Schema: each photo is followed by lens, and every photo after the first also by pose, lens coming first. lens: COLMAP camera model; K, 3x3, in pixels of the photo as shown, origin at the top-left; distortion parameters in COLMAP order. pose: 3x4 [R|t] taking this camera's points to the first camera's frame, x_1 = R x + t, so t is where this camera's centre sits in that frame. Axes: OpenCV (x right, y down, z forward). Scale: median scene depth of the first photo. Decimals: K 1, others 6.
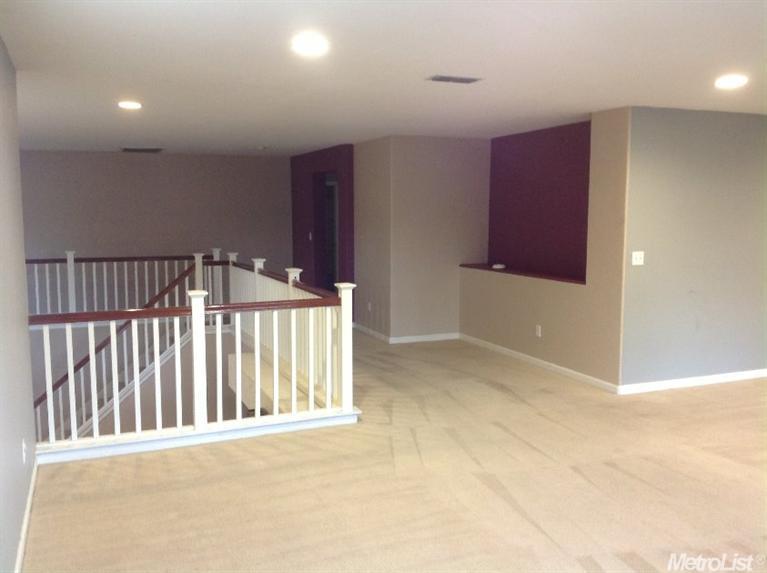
lens RADIAL K [[733.3, 0, 383.5], [0, 733.3, 286.5], [0, 0, 1]] dist [0.163063, -0.394470]
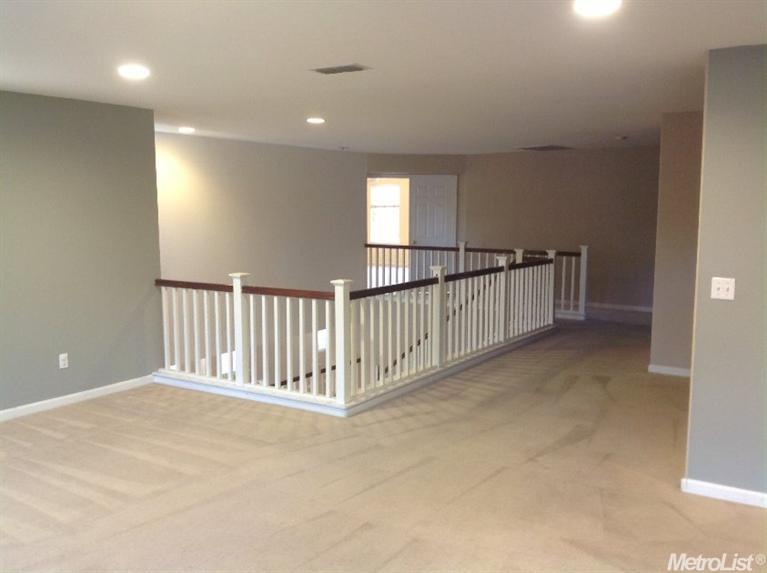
lens RADIAL K [[724.2, 0, 383.5], [0, 724.2, 286.5], [0, 0, 1]] dist [0.060159, -0.003983]
pose [[0.564454, 0.098128, -0.819611, 0.800864], [-0.090565, 0.994277, 0.056668, -0.056603], [0.820481, 0.042242, 0.570110, 0.471253]]
